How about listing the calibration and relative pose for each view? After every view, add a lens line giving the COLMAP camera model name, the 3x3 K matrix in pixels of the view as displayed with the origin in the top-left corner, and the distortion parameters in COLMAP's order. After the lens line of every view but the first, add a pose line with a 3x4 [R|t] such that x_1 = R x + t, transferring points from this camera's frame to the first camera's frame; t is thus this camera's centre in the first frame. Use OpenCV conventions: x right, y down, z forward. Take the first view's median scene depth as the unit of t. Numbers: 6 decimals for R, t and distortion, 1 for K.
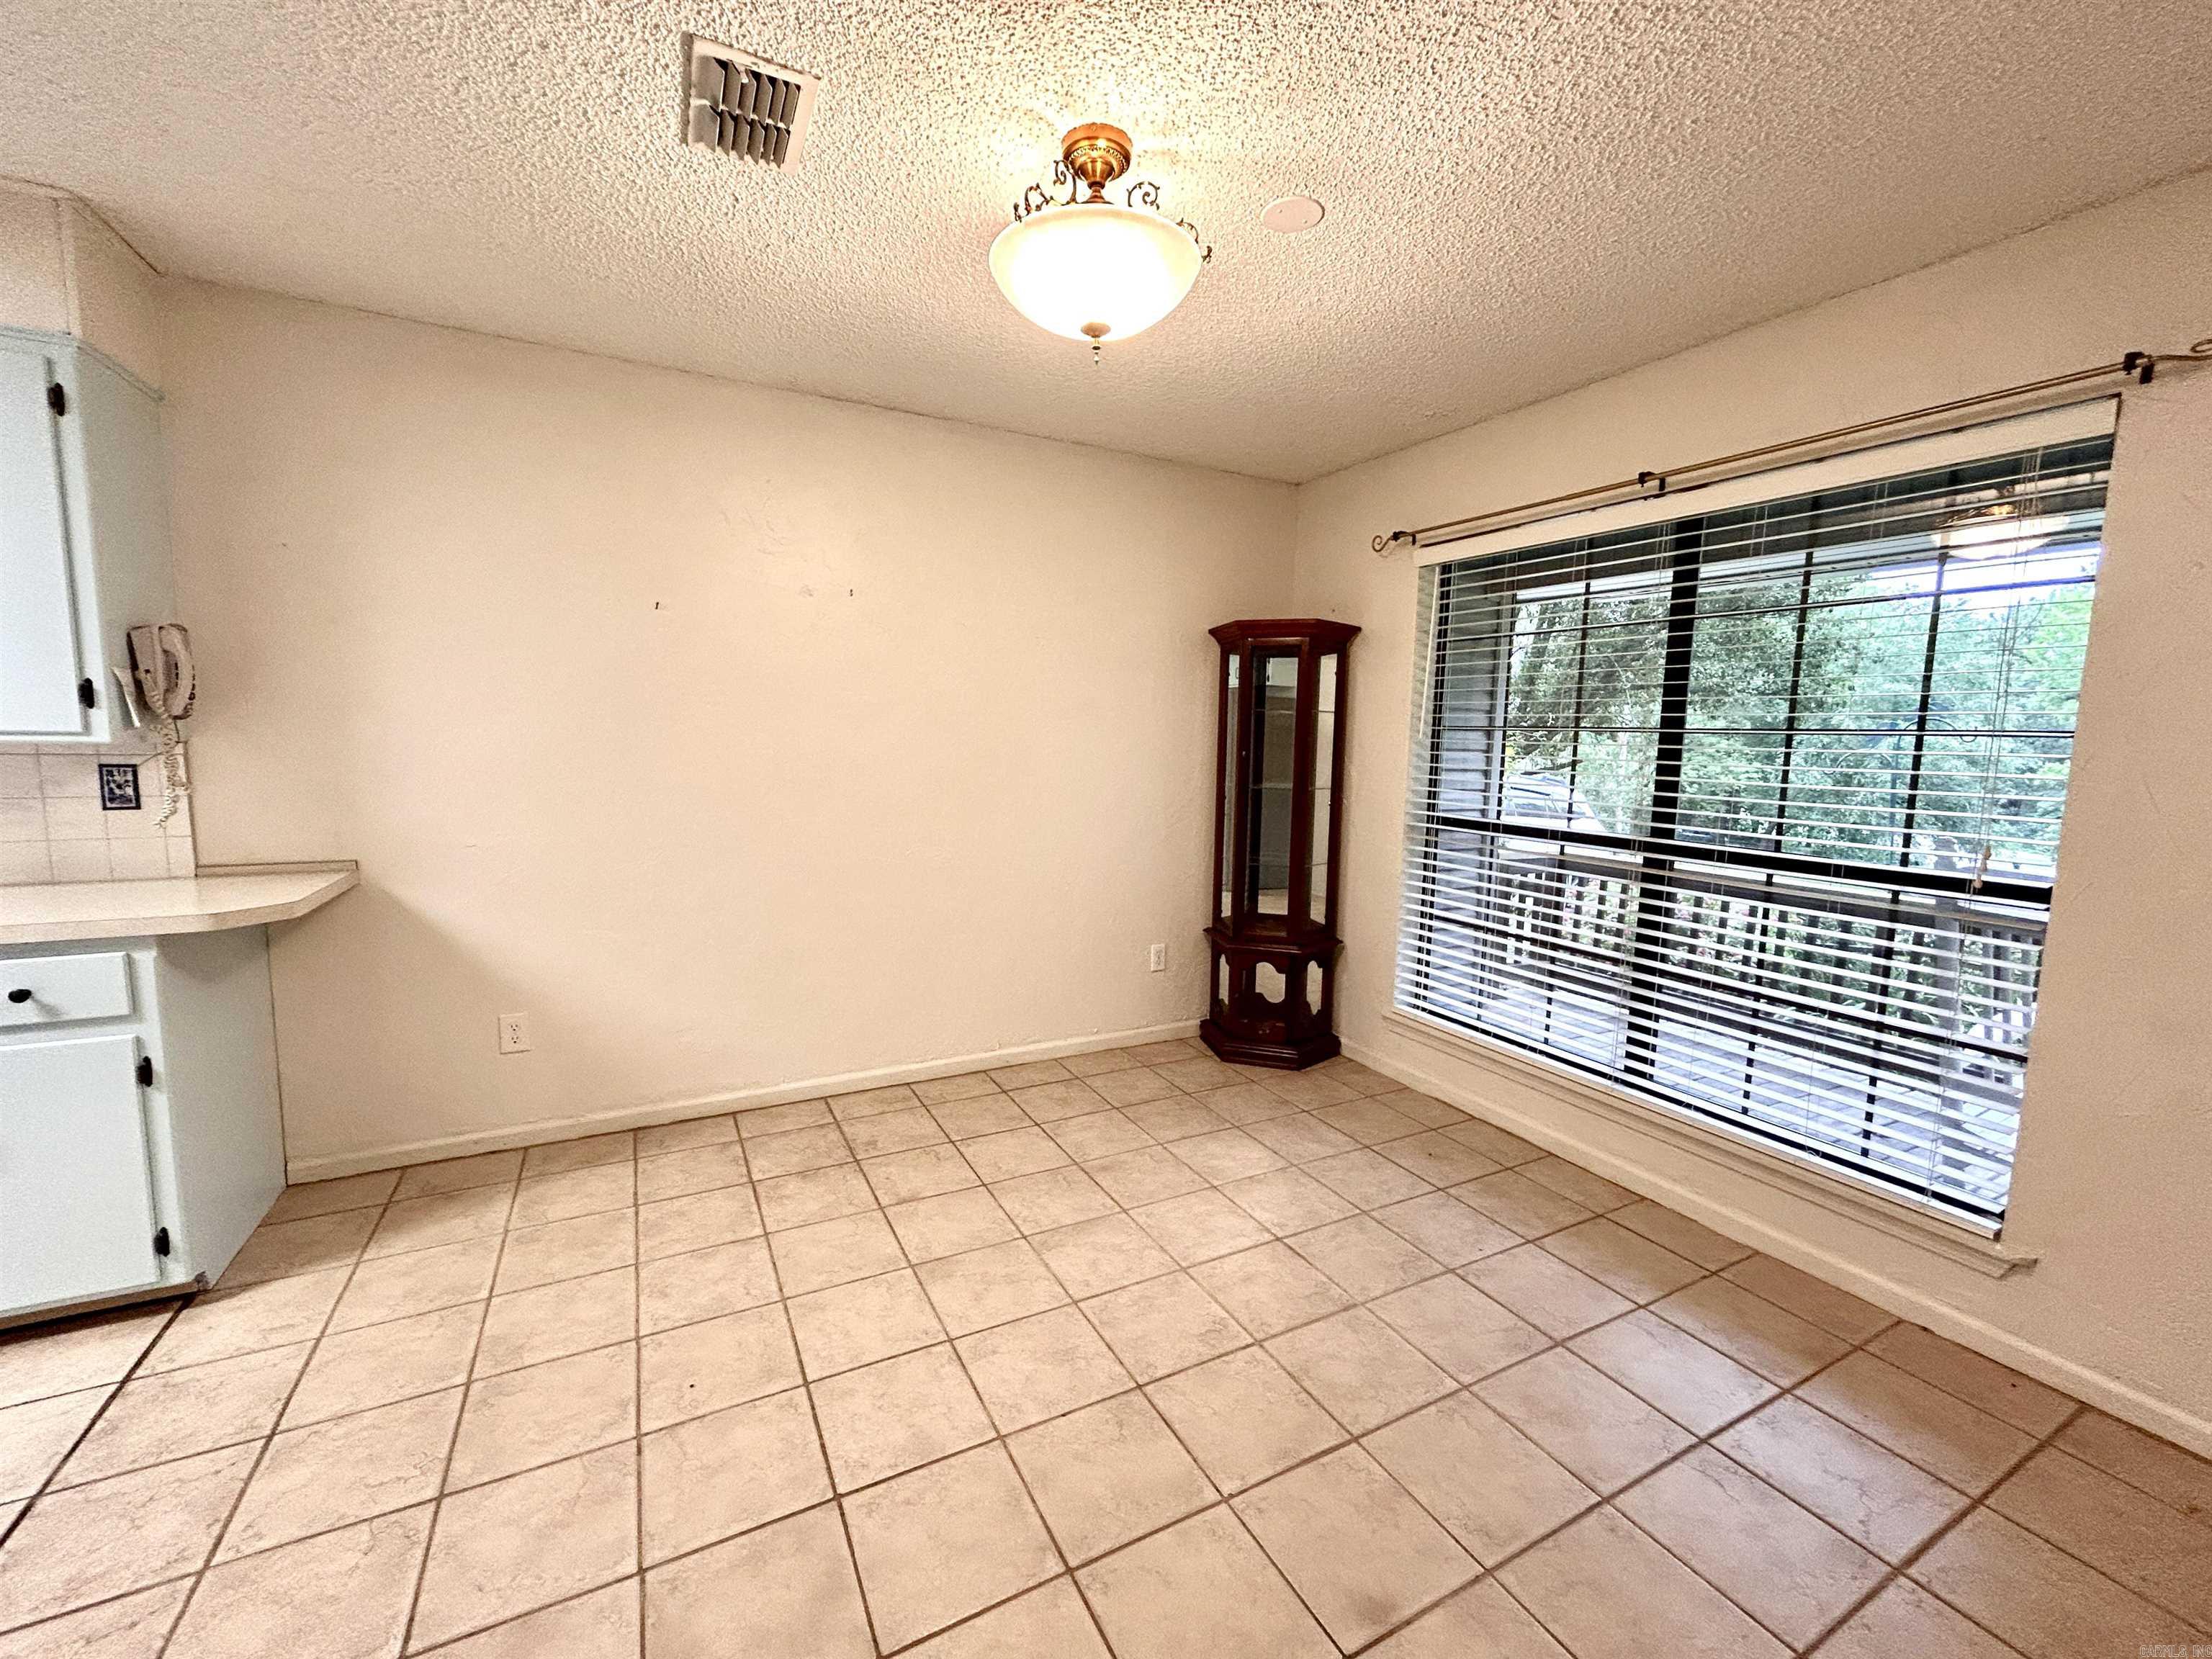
lens RADIAL K [[901.7, 0, 1108.6], [0, 901.7, 829.8], [0, 0, 1]] dist [0.004140, 0.000615]
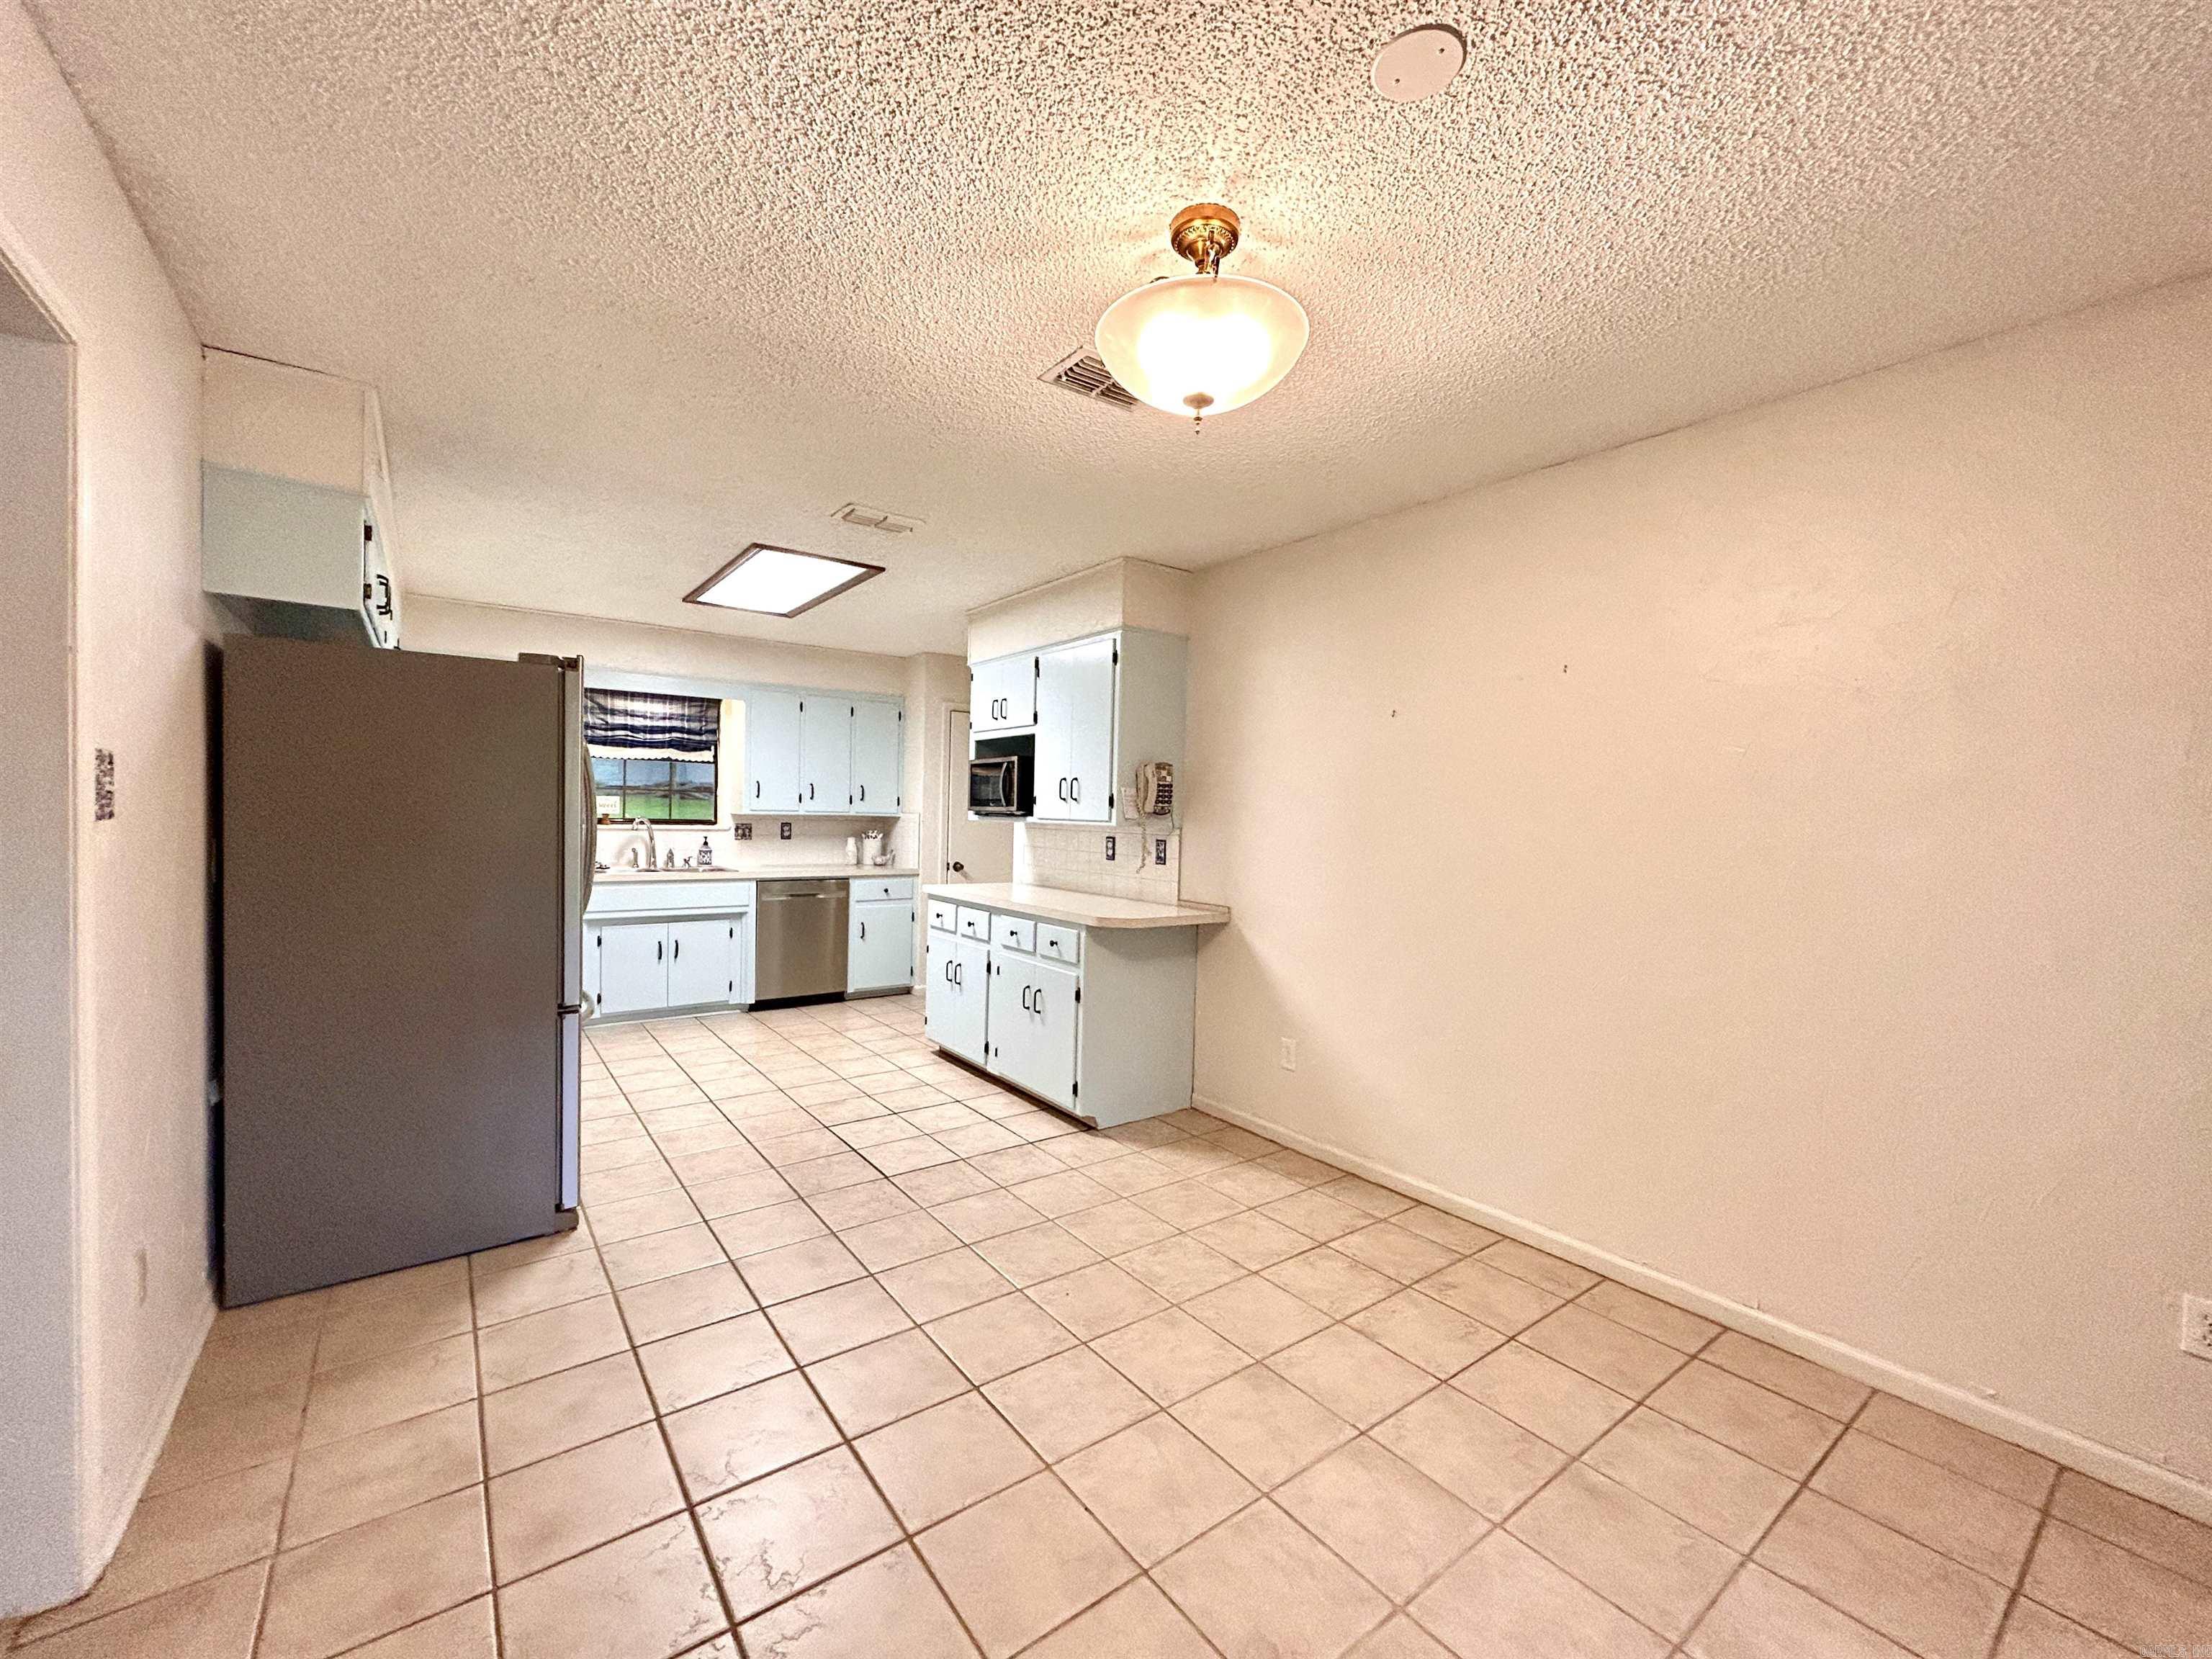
lens RADIAL K [[901.7, 0, 1108.3], [0, 901.7, 830.4], [0, 0, 1]] dist [0.004140, 0.000615]
pose [[0.162746, 0.002527, -0.986665, 0.697946], [-0.132448, 0.991002, -0.019309, -0.041999], [0.977738, 0.133825, 0.161616, 0.595418]]
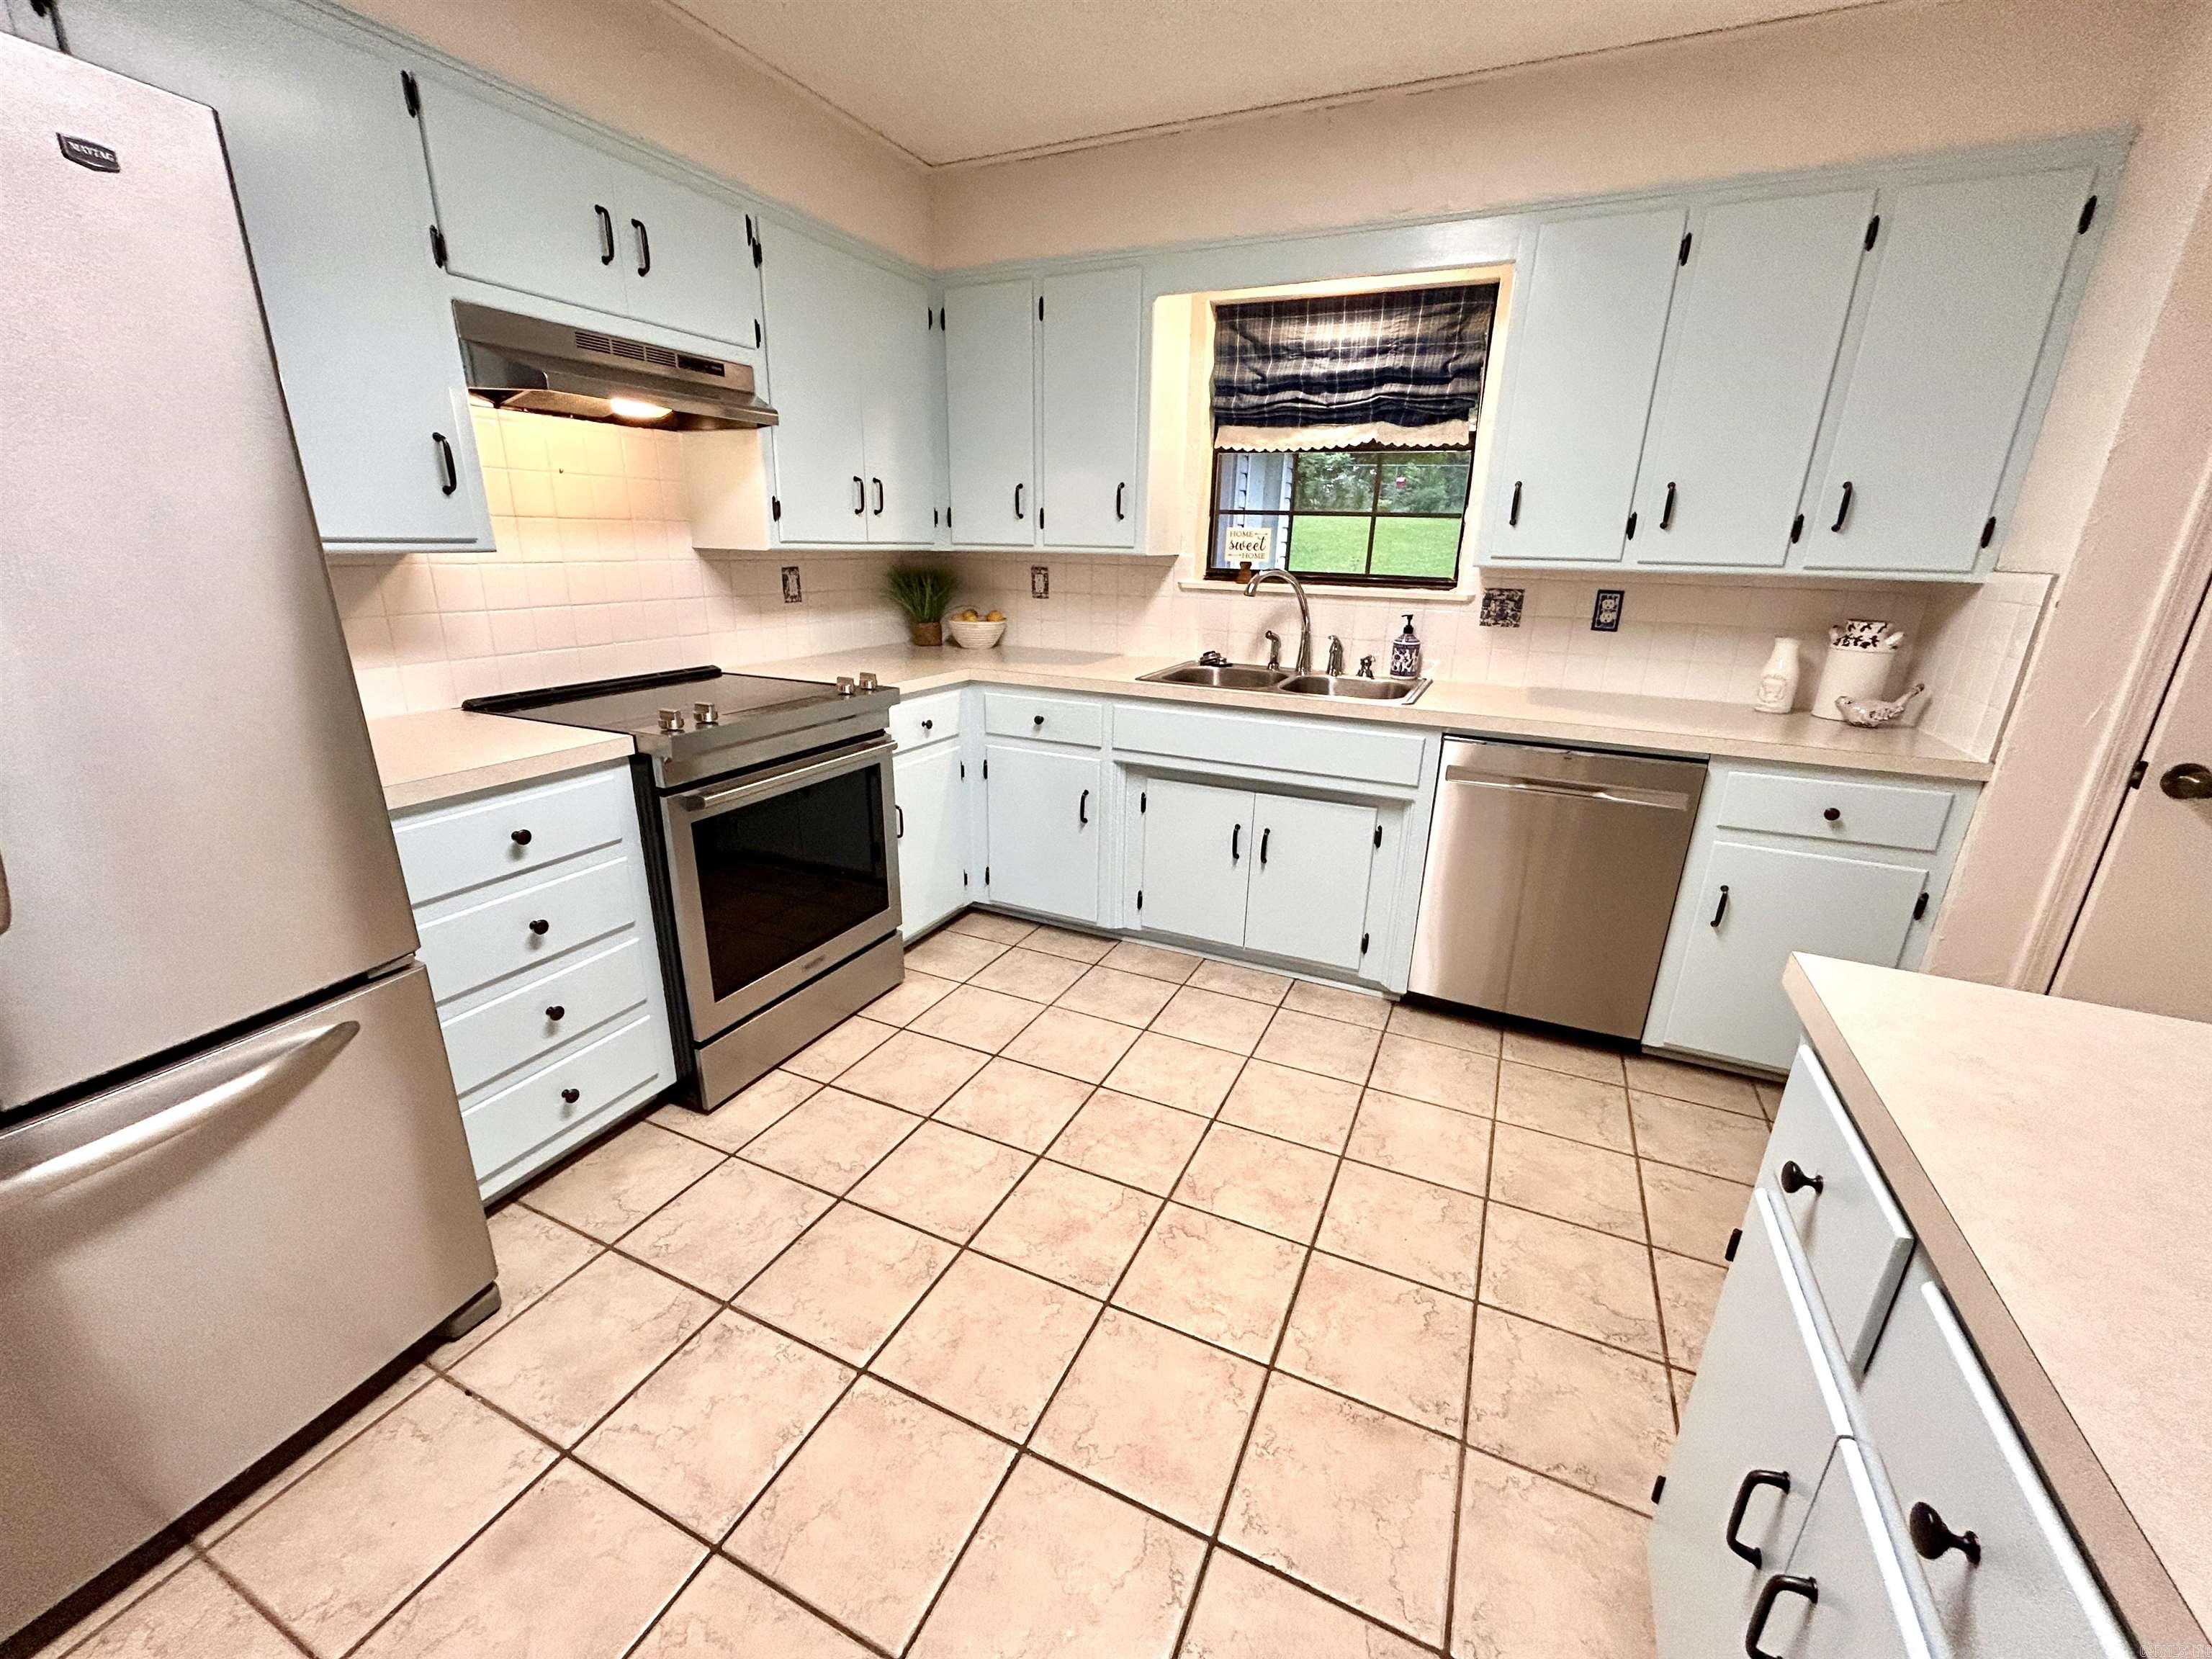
lens RADIAL K [[901.7, 0, 1105.1], [0, 901.7, 829.9], [0, 0, 1]] dist [0.004140, 0.000615]
pose [[-0.794480, 0.147274, -0.589162, 0.210706], [-0.111449, 0.918314, 0.379841, -0.051069], [0.596976, 0.367438, -0.713168, 0.602543]]
